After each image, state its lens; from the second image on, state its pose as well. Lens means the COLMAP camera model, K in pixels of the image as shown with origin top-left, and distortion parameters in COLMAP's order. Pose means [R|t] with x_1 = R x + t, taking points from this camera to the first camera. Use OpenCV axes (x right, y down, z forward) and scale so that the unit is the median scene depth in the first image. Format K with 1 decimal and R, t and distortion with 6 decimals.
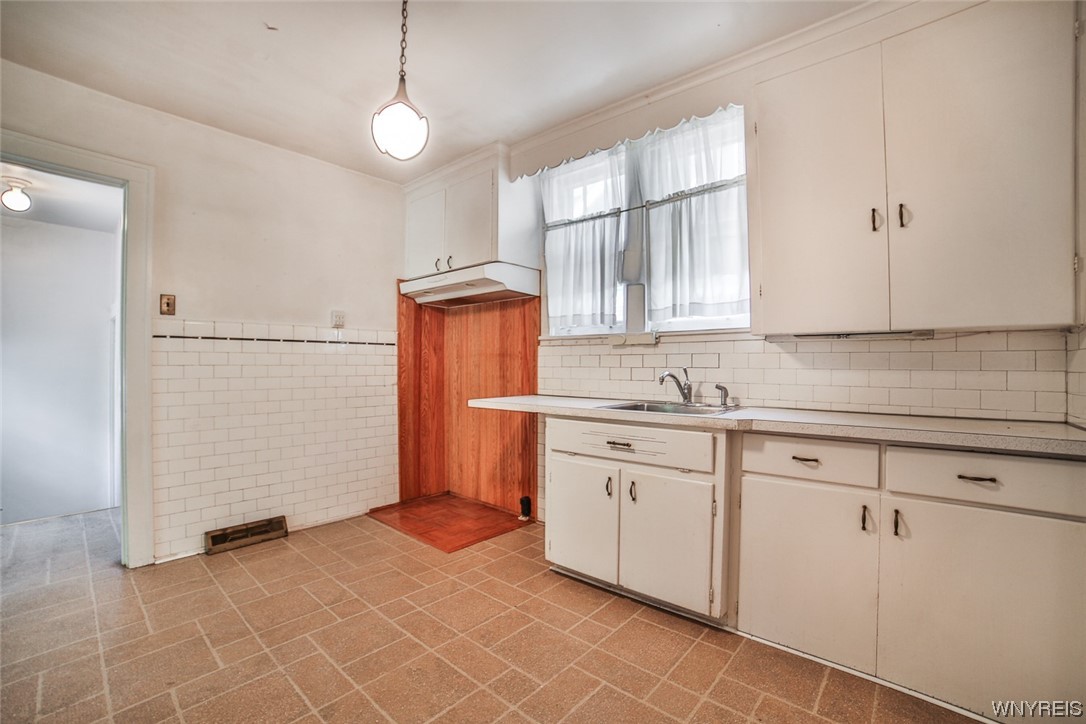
lens RADIAL K [[462.2, 0, 543.0], [0, 462.2, 362.0], [0, 0, 1]] dist [-0.115149, 0.040130]
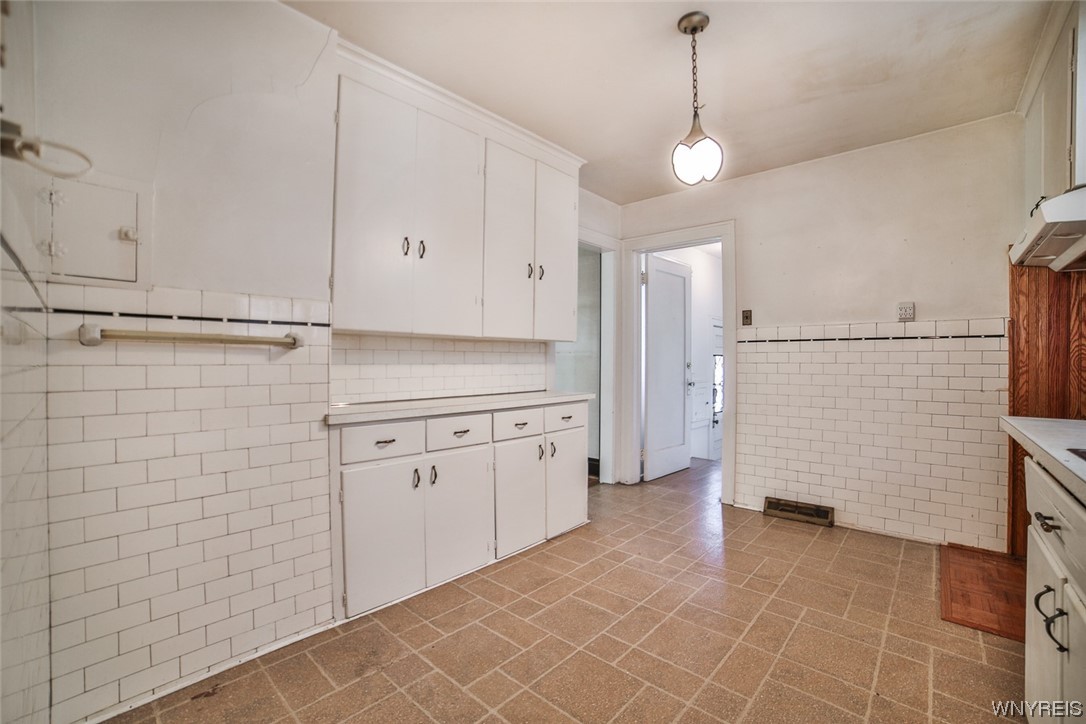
lens RADIAL K [[462.2, 0, 543.0], [0, 462.2, 362.0], [0, 0, 1]] dist [-0.115149, 0.040130]
pose [[-0.020694, 0.000820, -0.999786, 0.508800], [0.001150, 0.999999, 0.000797, 0.003056], [0.999785, -0.001133, -0.020695, 0.373209]]
